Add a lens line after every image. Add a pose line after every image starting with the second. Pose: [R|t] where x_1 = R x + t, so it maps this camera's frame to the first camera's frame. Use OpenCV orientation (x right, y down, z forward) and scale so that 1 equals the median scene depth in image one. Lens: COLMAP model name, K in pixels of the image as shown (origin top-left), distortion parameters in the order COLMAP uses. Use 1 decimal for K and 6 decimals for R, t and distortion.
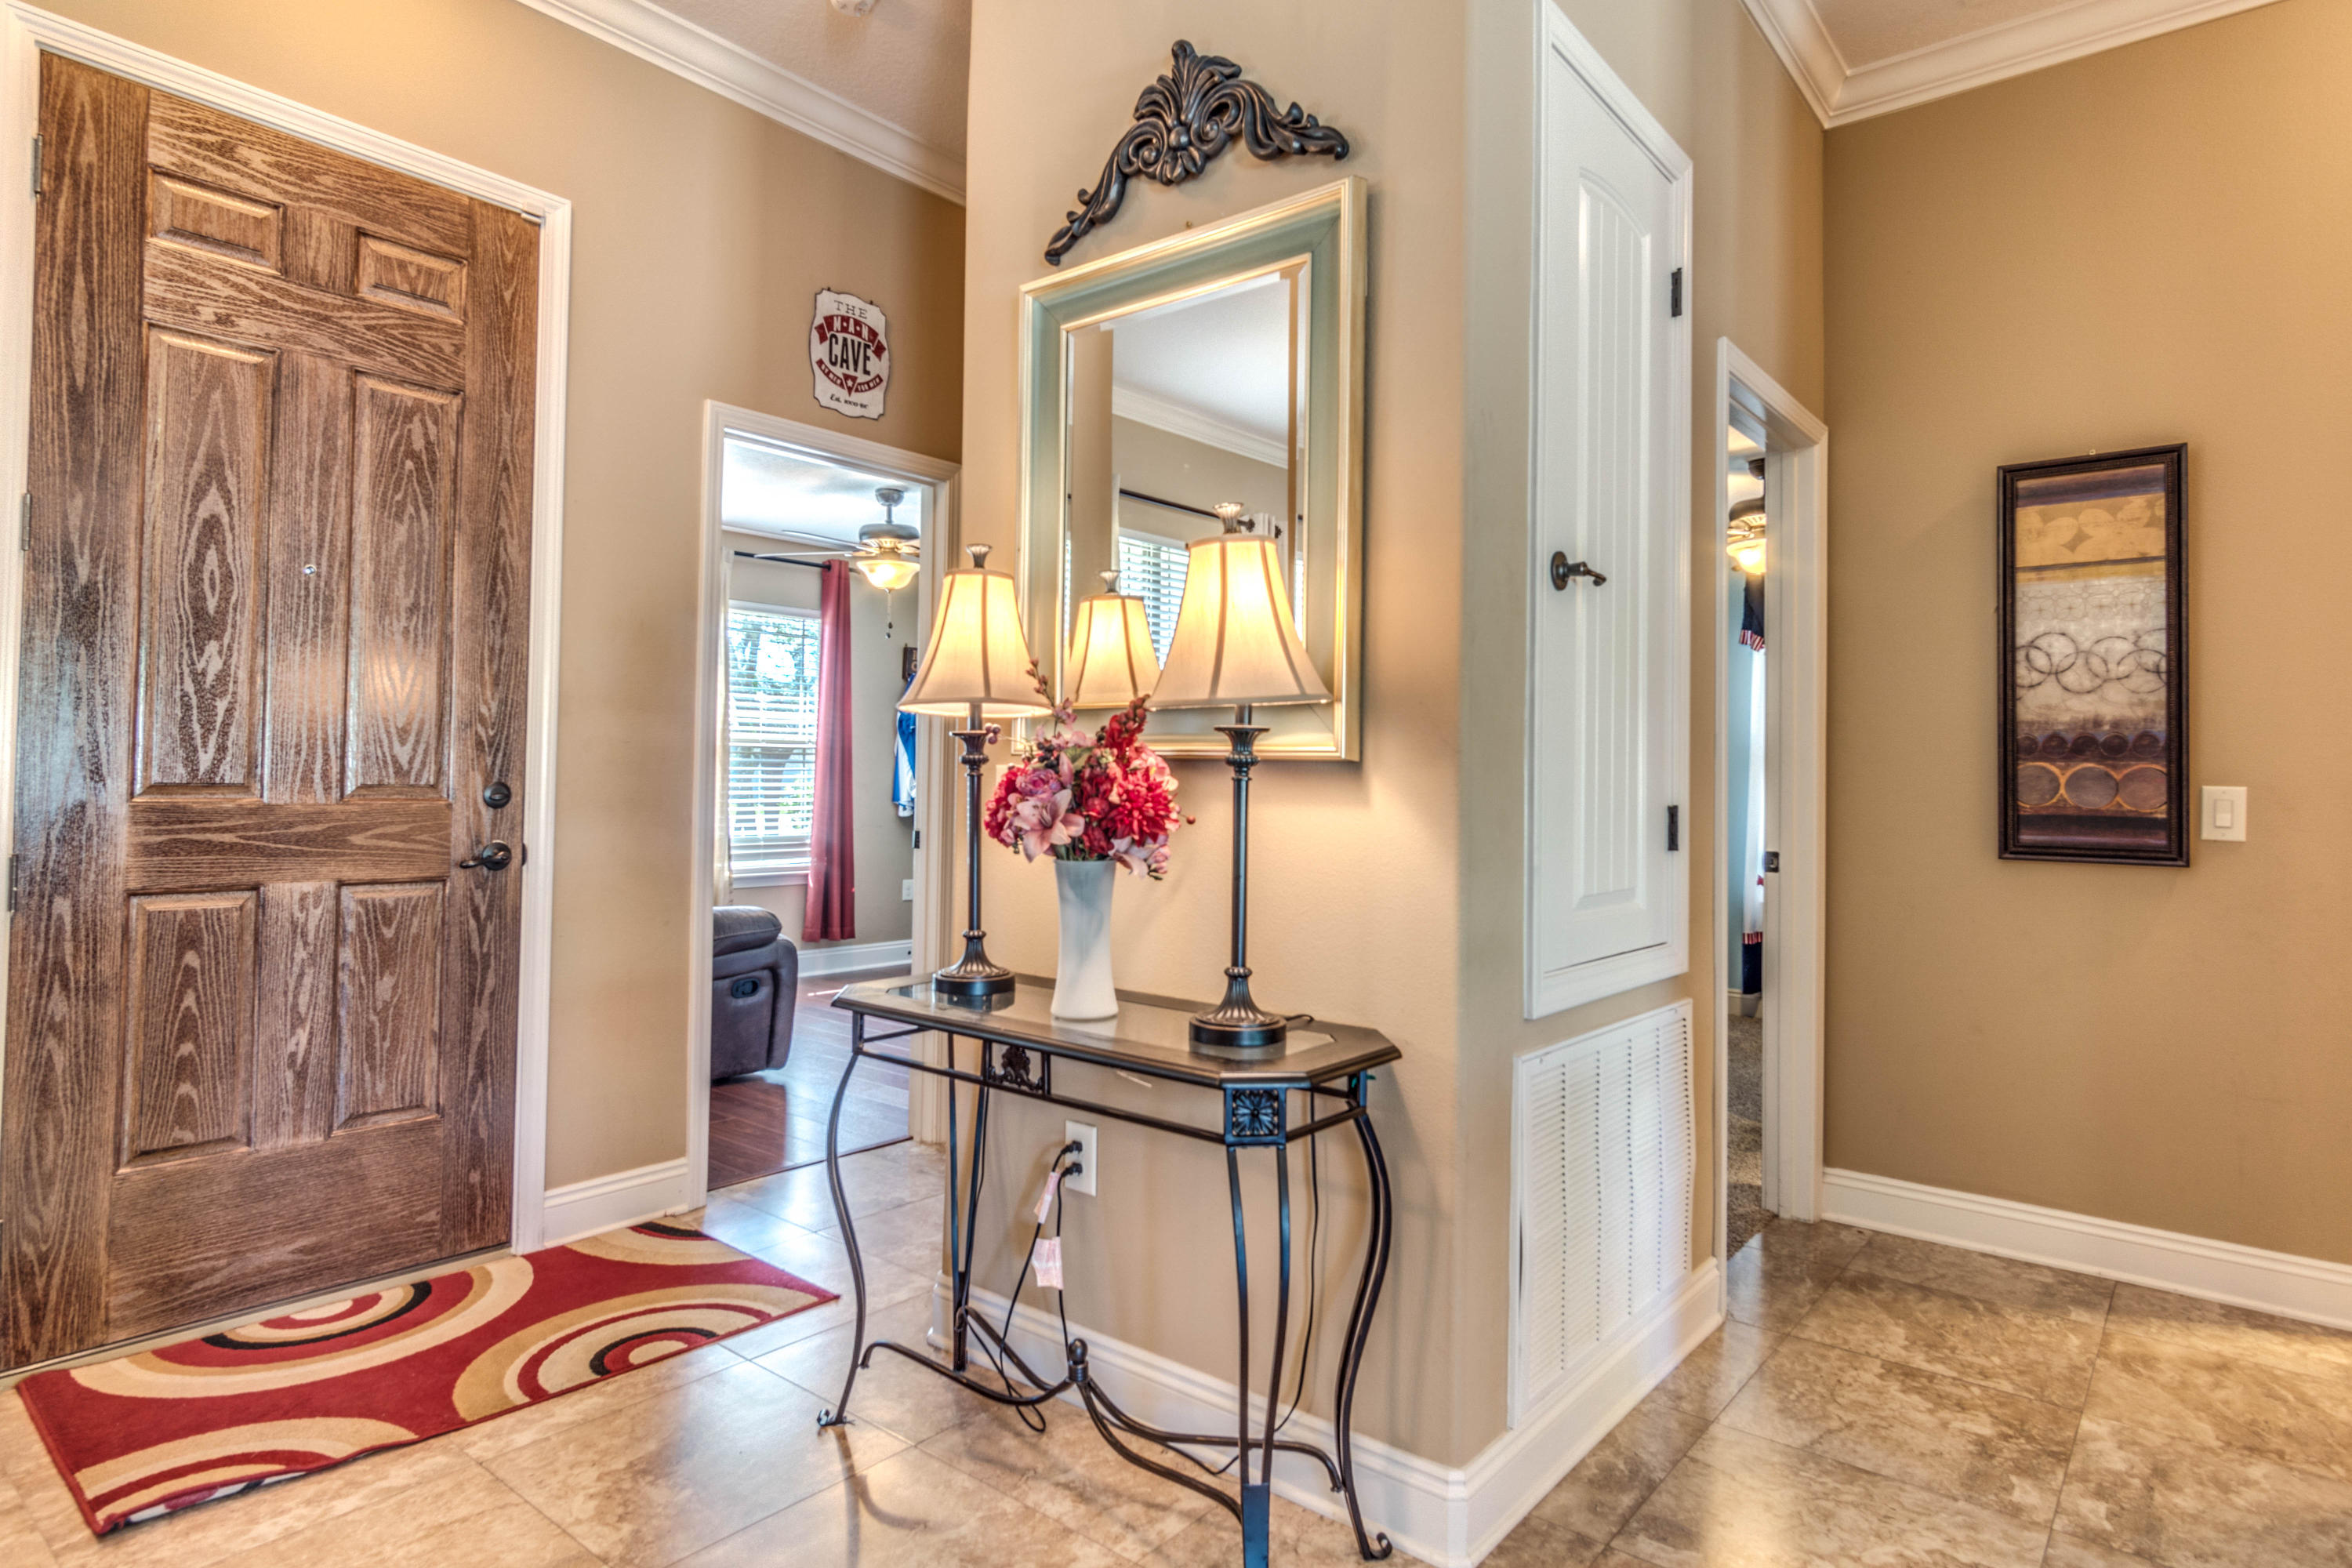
lens RADIAL K [[1300.6, 0, 1183.2], [0, 1300.6, 757.6], [0, 0, 1]] dist [0.002291, 0.002667]
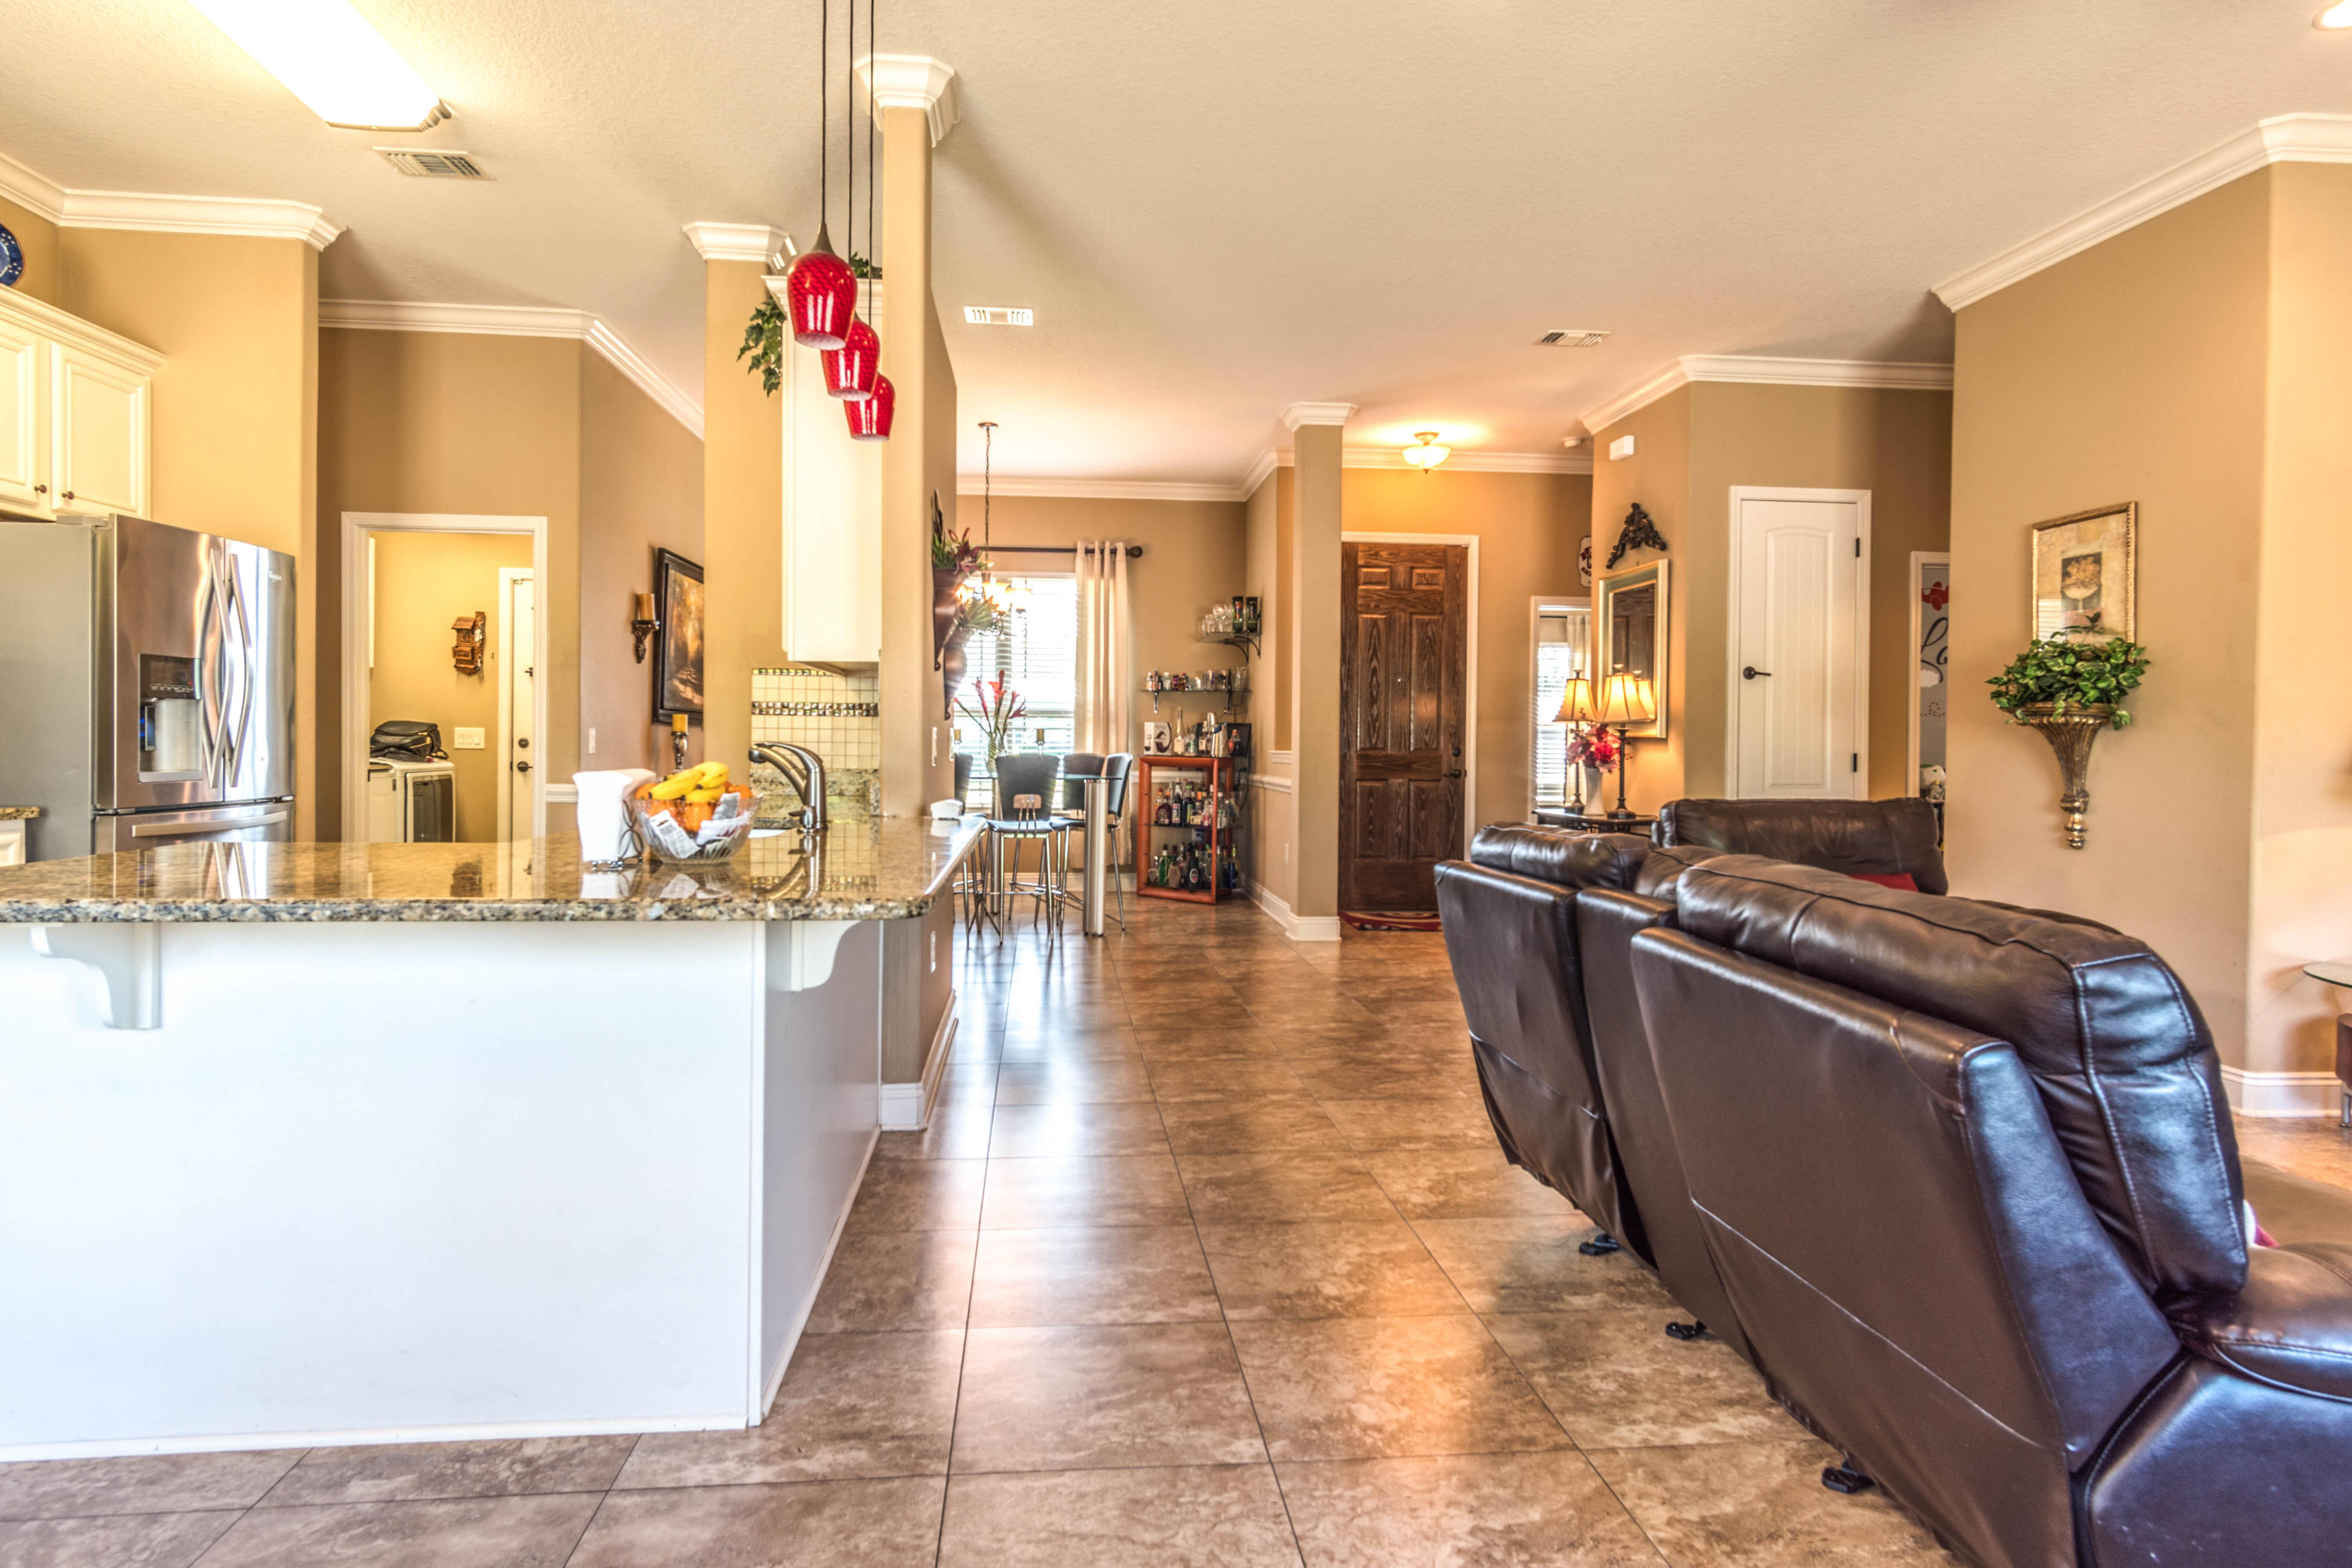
lens RADIAL K [[1304.3, 0, 1164.2], [0, 1304.3, 739.2], [0, 0, 1]] dist [0.022847, 0.000853]
pose [[0.705586, -0.011164, -0.708537, 1.232434], [0.015971, 0.999872, 0.000150, -0.012499], [0.708444, -0.011422, 0.705674, -1.730571]]
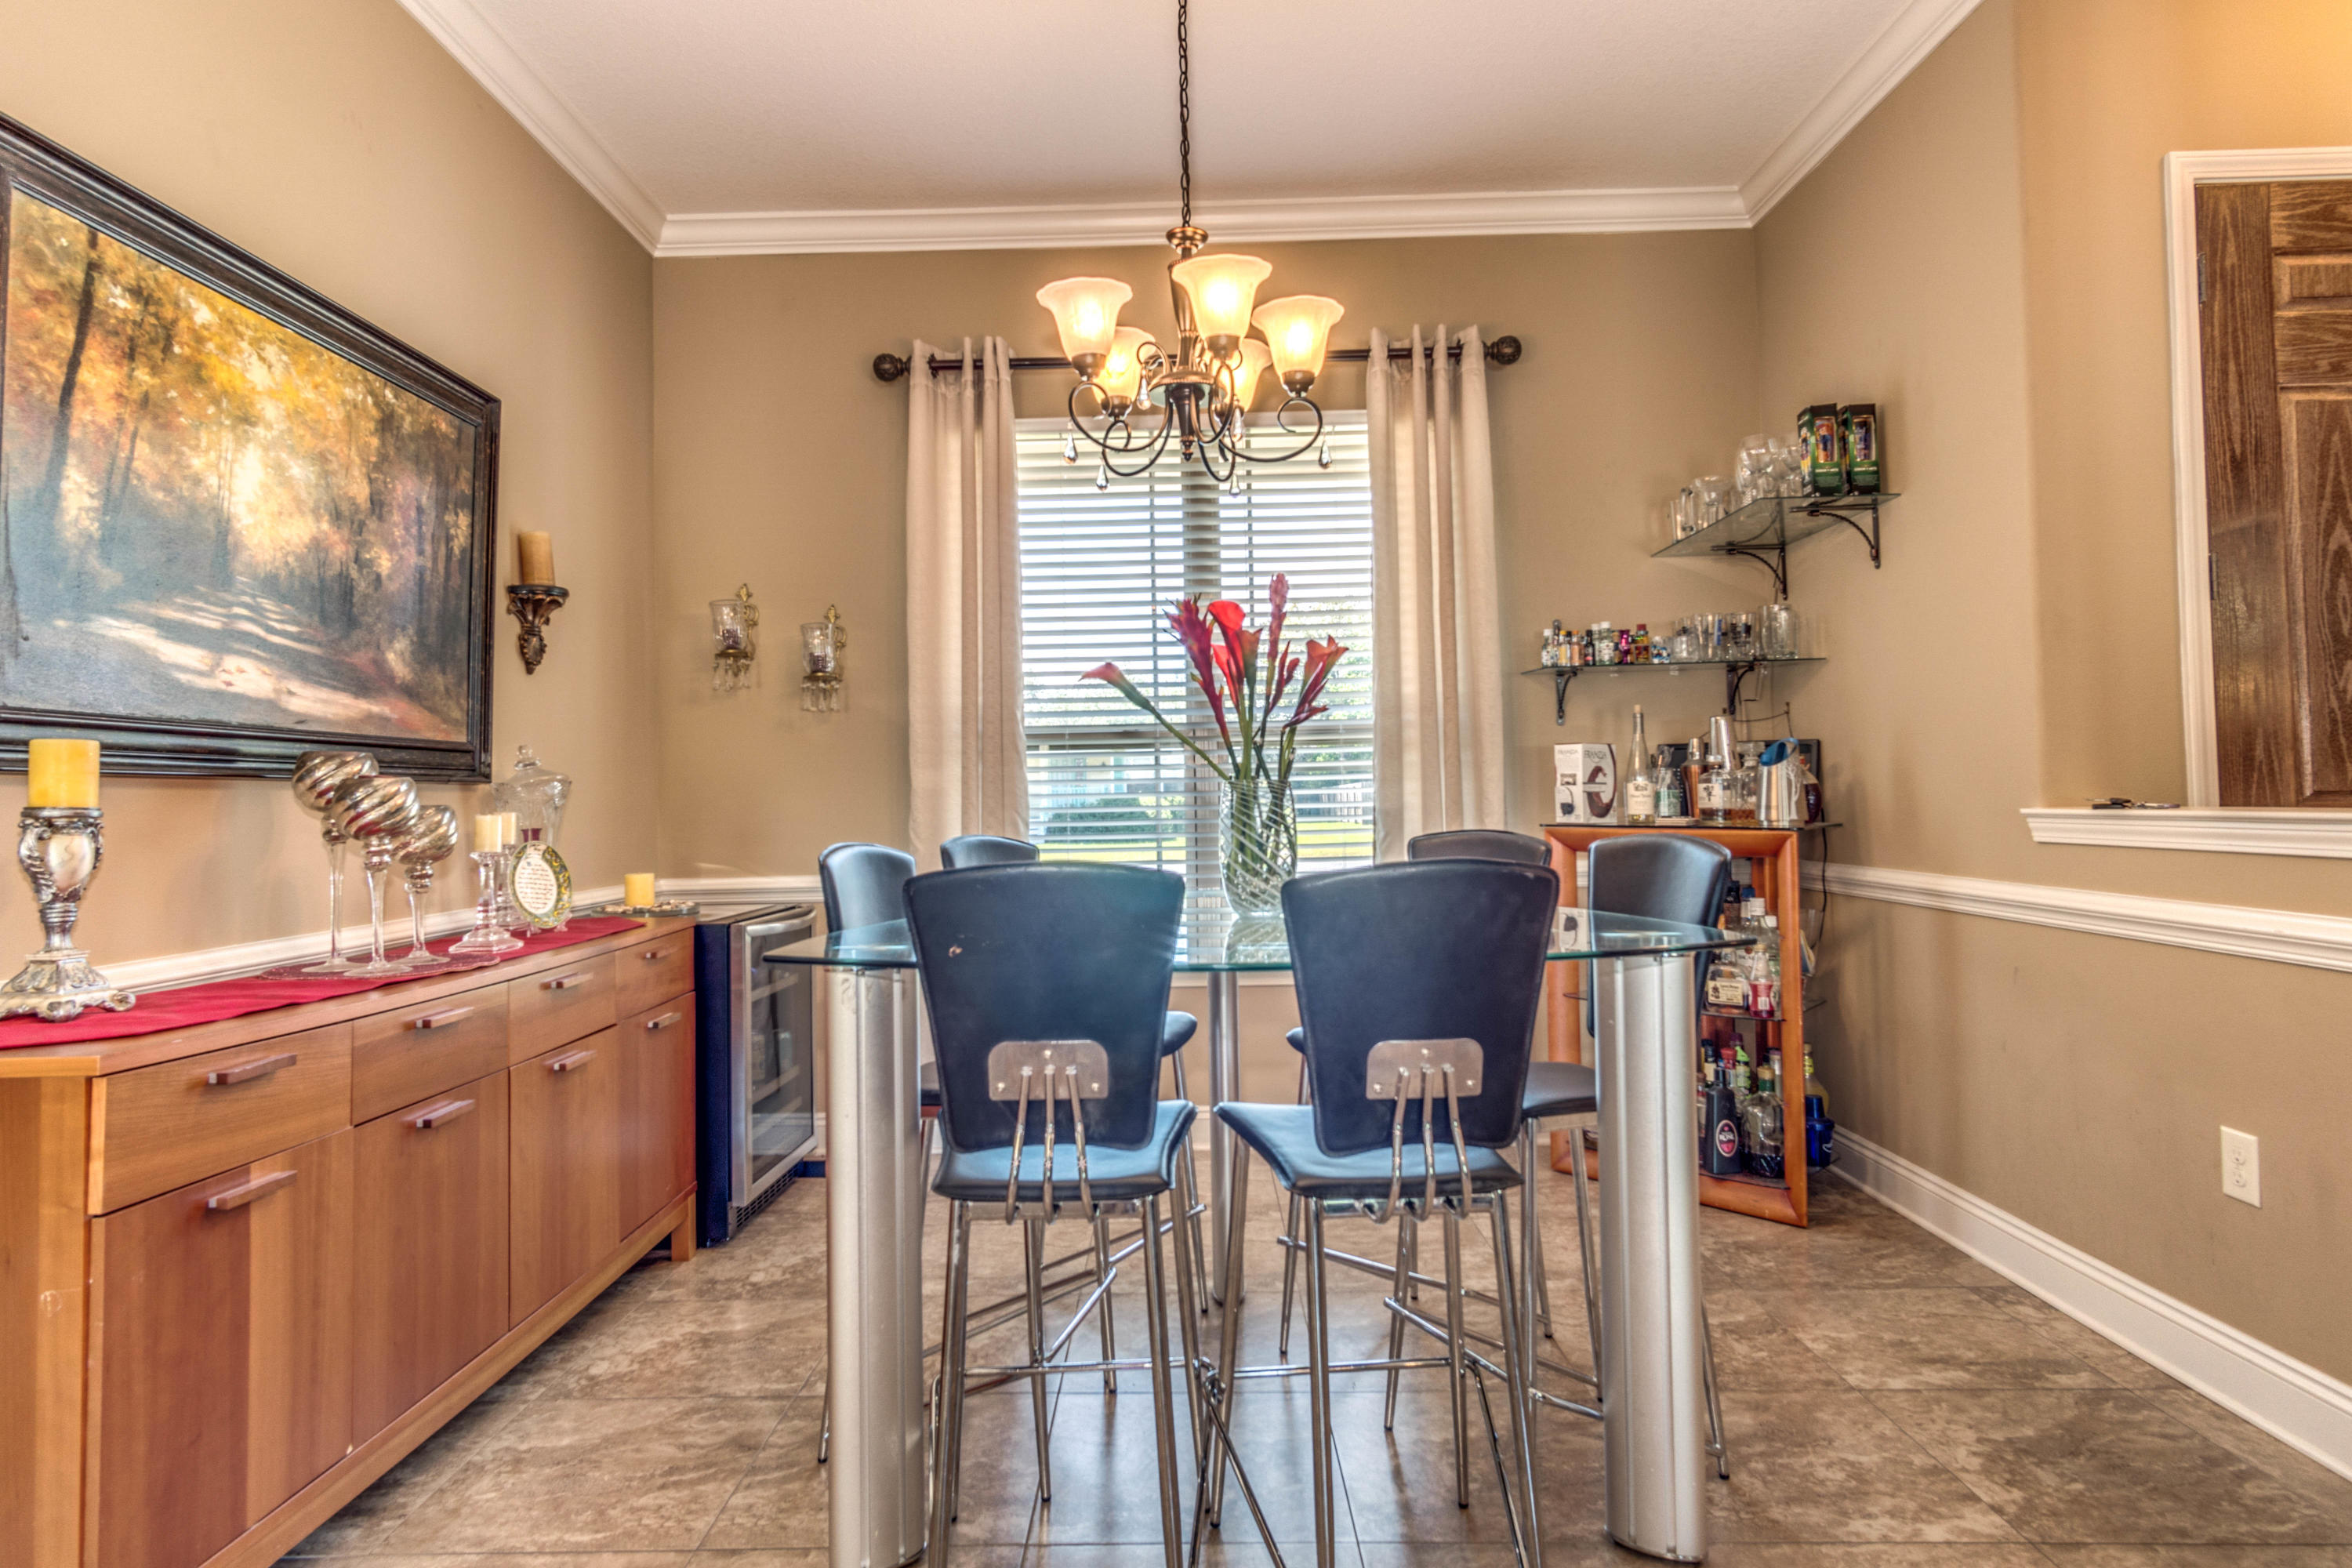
lens RADIAL K [[1279.7, 0, 1161.1], [0, 1279.7, 765.3], [0, 0, 1]] dist [0.000666, 0.000163]
pose [[0.612527, -0.047558, -0.789018, -0.518165], [0.045800, 0.998647, -0.024638, -0.021001], [0.789122, -0.021045, 0.613876, -0.455068]]
